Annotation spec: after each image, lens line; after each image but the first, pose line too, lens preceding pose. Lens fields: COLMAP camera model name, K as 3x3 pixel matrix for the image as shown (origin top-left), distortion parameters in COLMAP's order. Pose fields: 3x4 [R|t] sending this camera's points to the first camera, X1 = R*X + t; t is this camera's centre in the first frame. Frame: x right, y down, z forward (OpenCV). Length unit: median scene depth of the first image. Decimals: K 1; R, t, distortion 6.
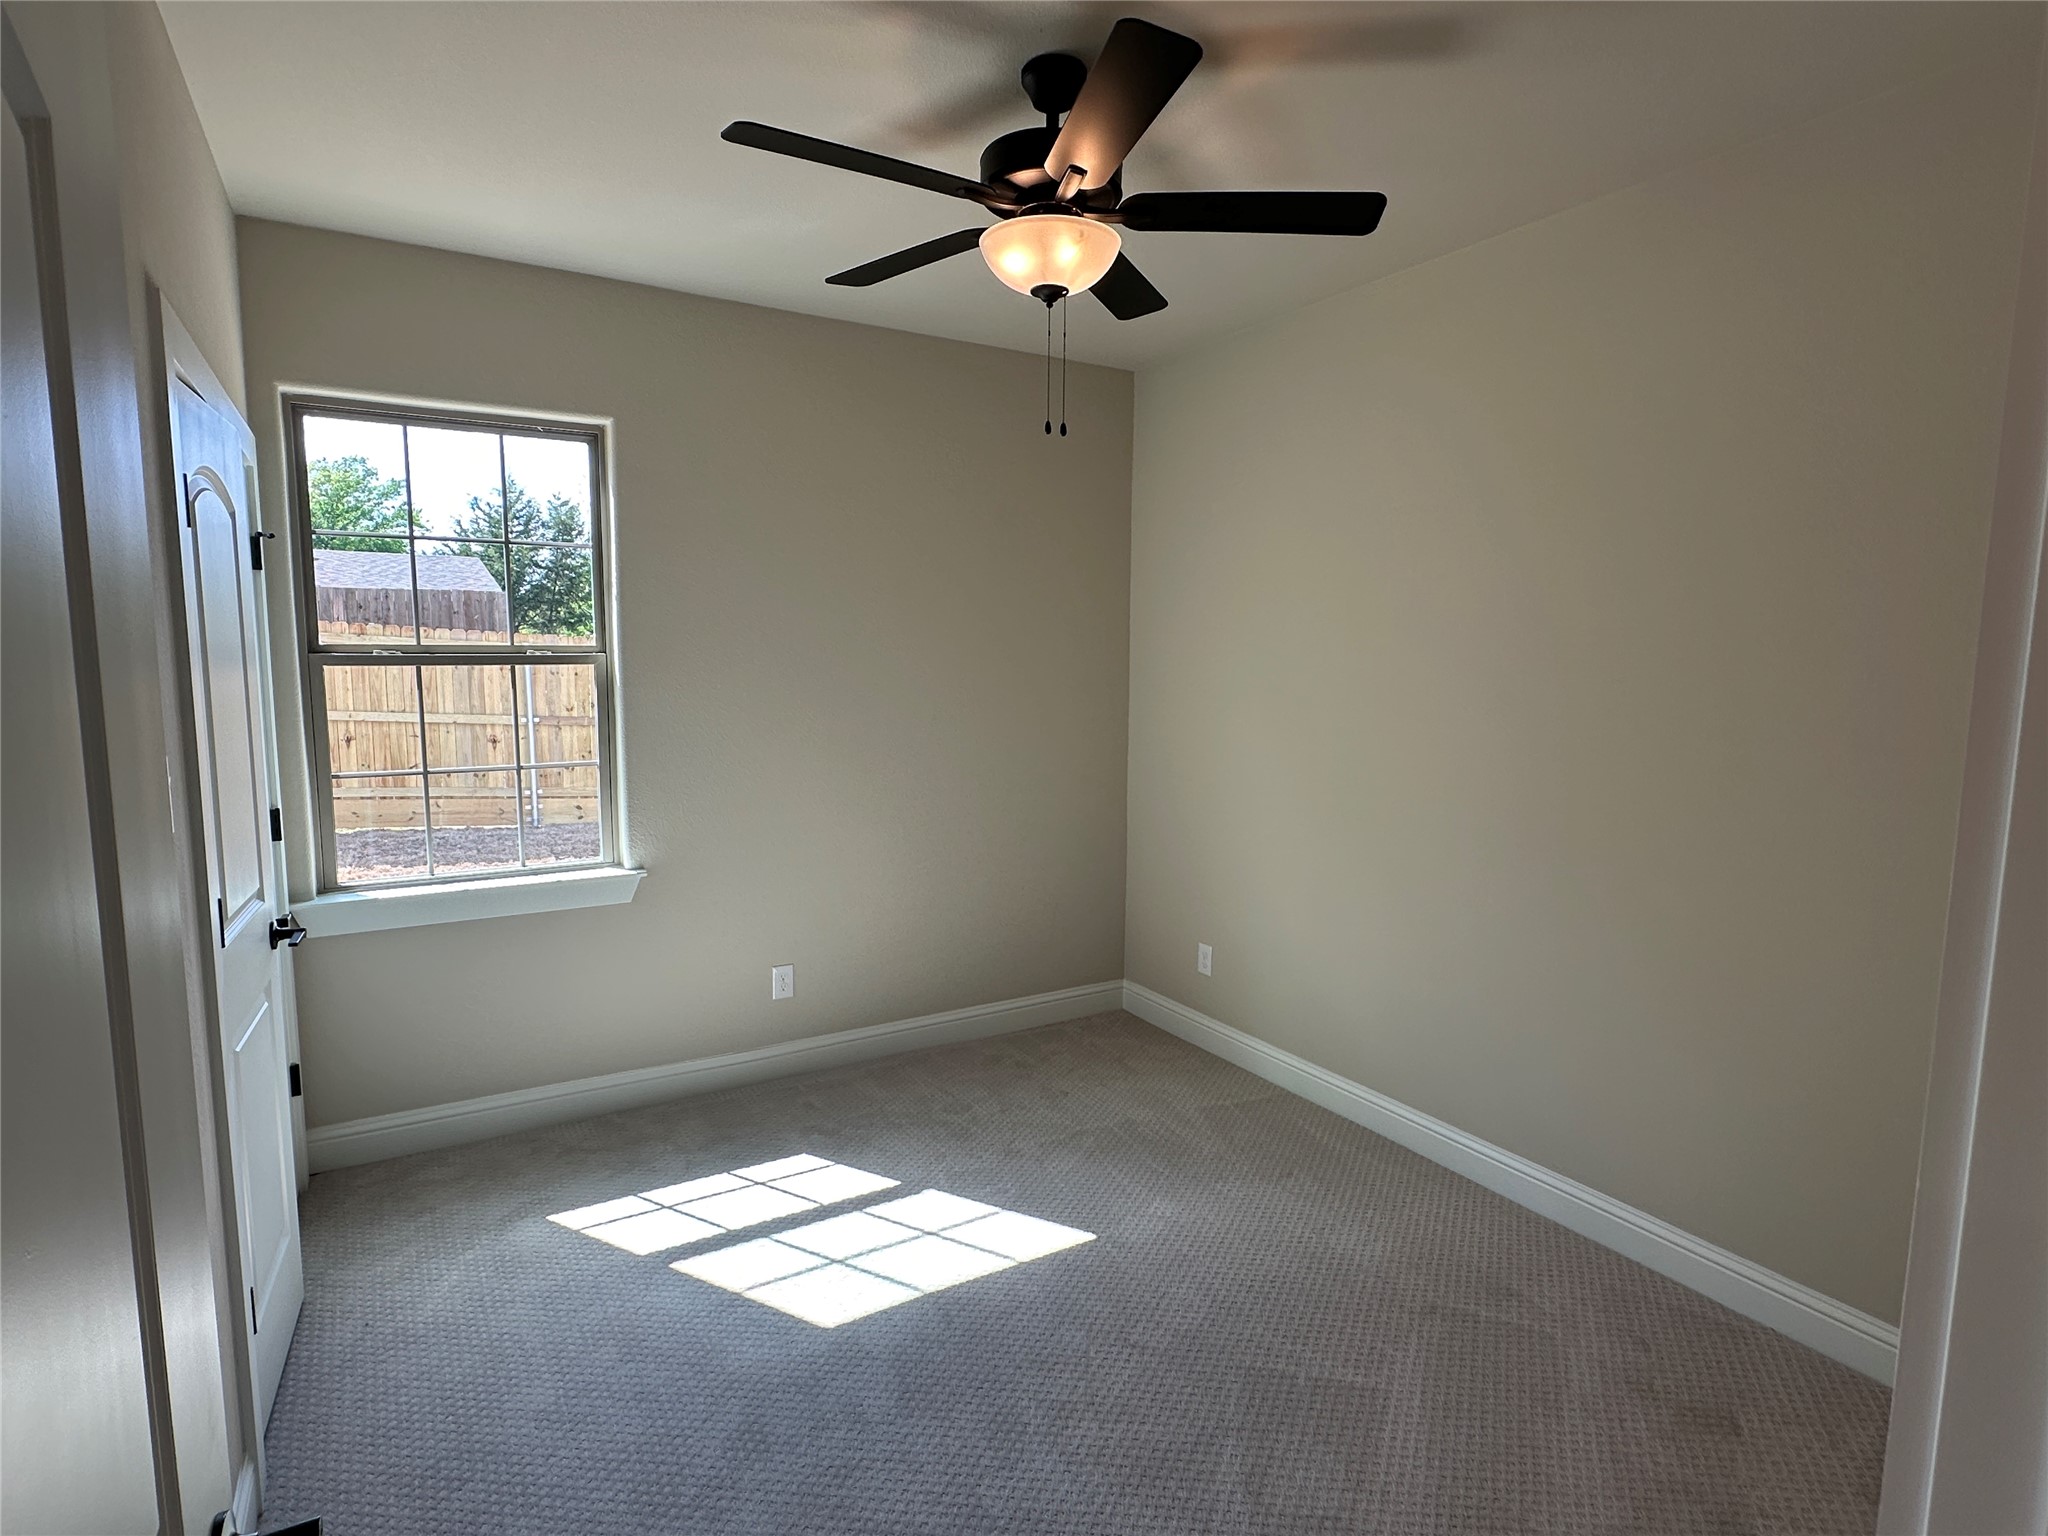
lens RADIAL K [[1061.7, 0, 1019.3], [0, 1061.7, 773.6], [0, 0, 1]] dist [-0.002442, -0.001666]
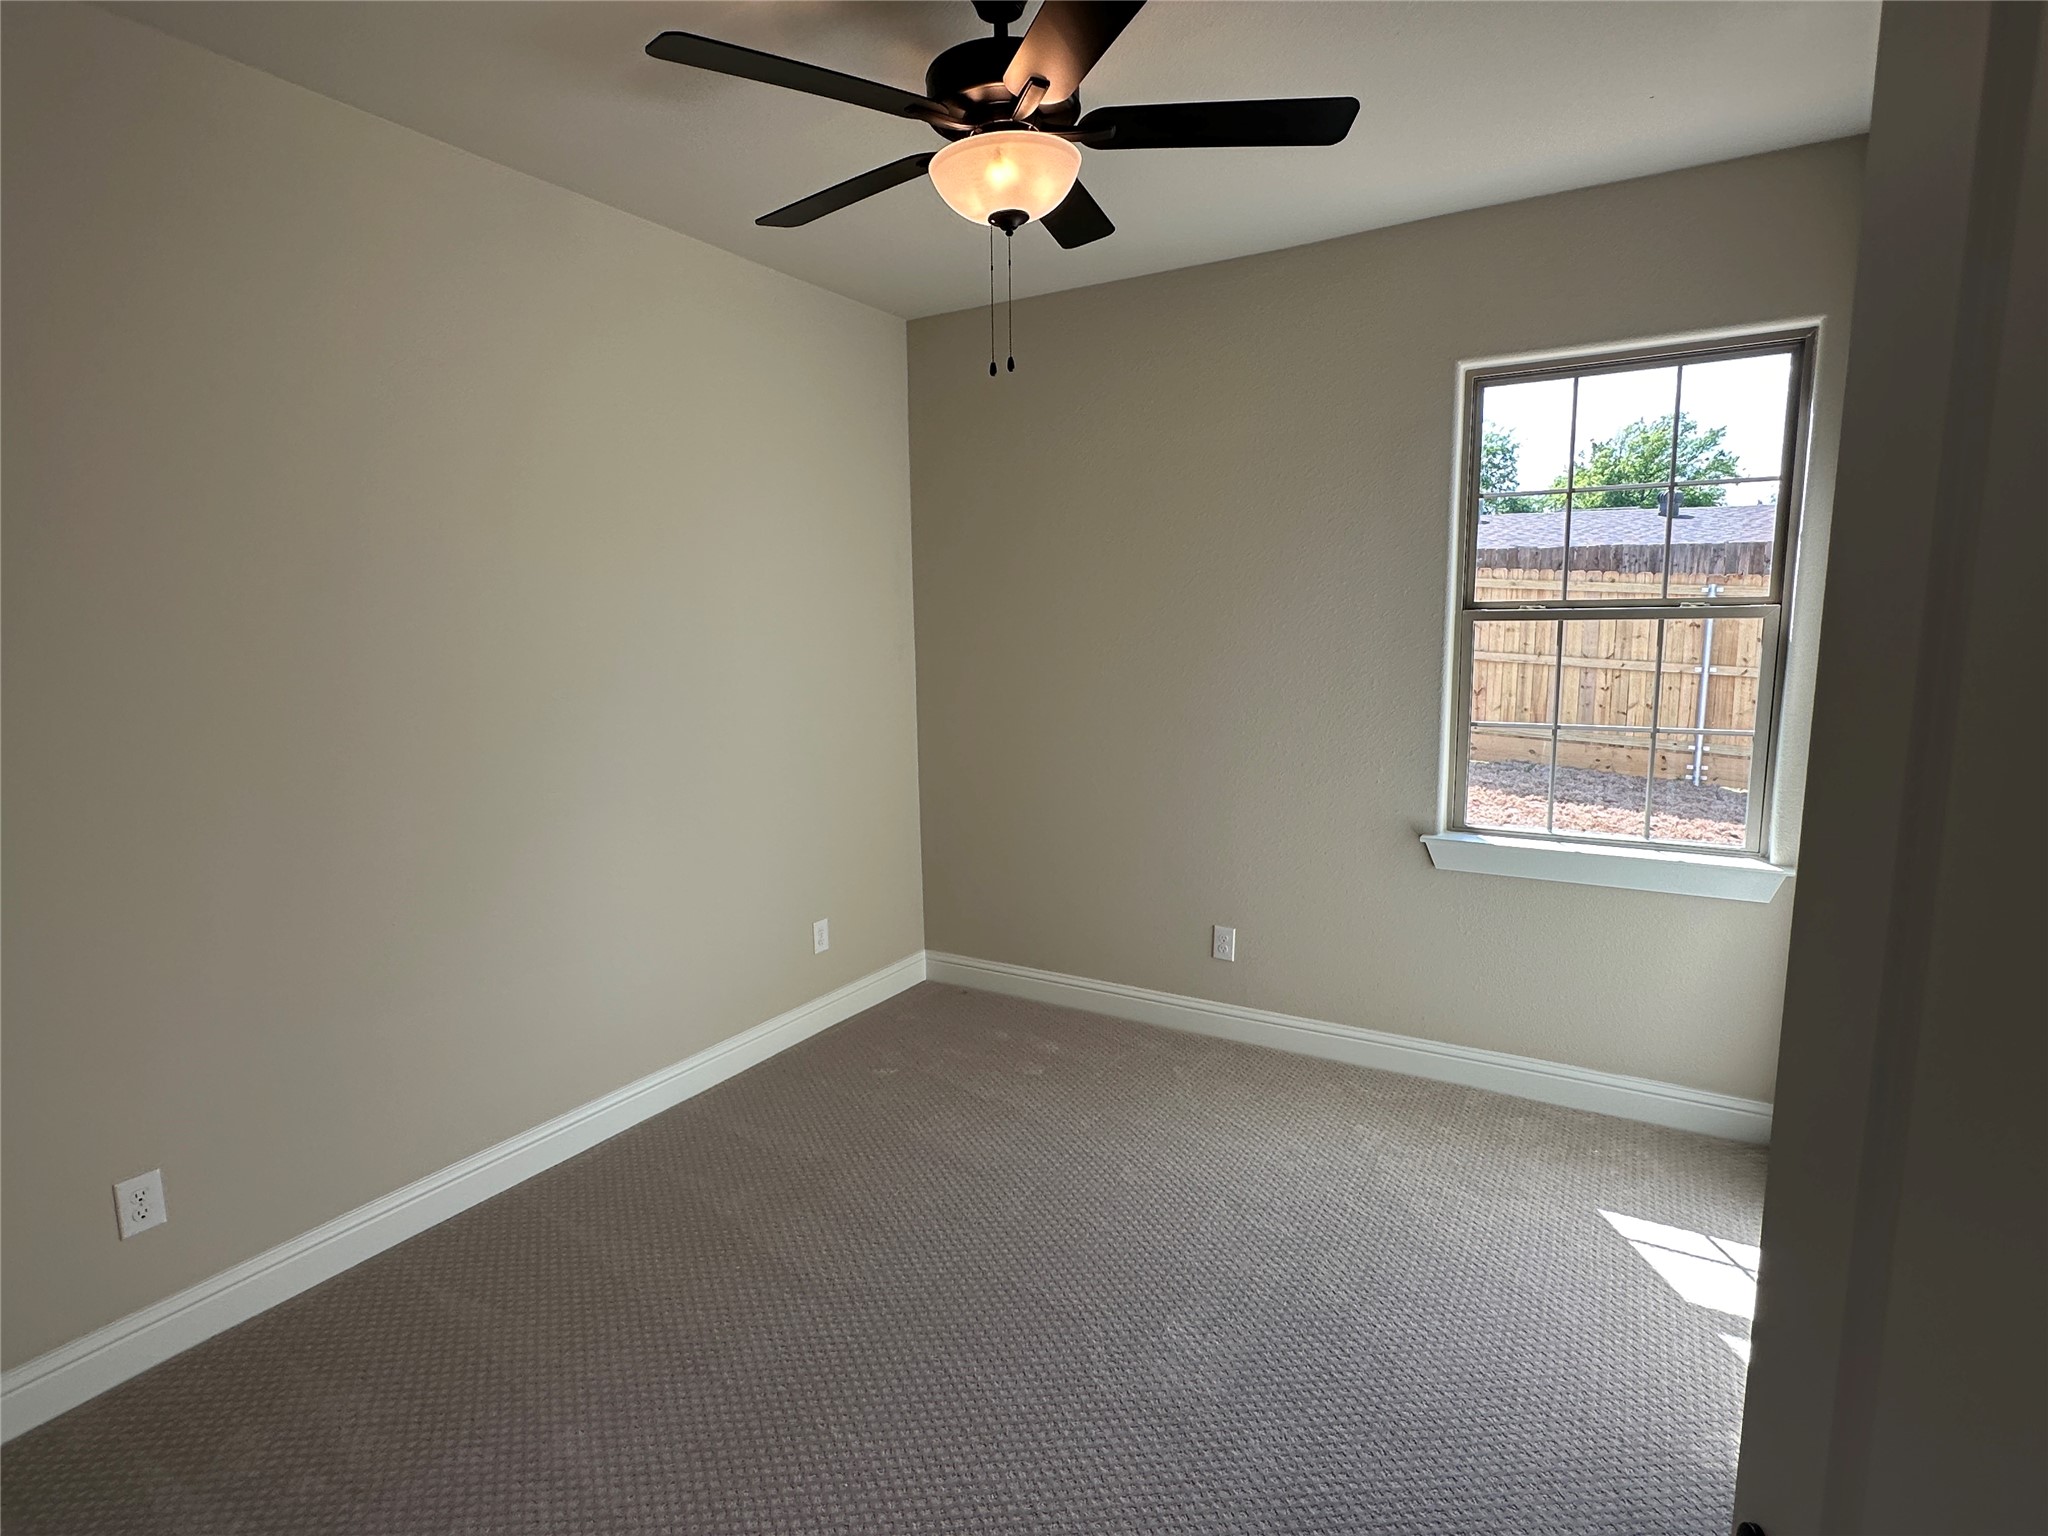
lens RADIAL K [[1061.7, 0, 1022.5], [0, 1061.7, 770.5], [0, 0, 1]] dist [-0.002442, -0.001666]
pose [[0.463087, 0.115214, -0.878792, 0.090607], [-0.083605, 0.992772, 0.086101, -0.005847], [0.882361, 0.033599, 0.469373, 0.089793]]
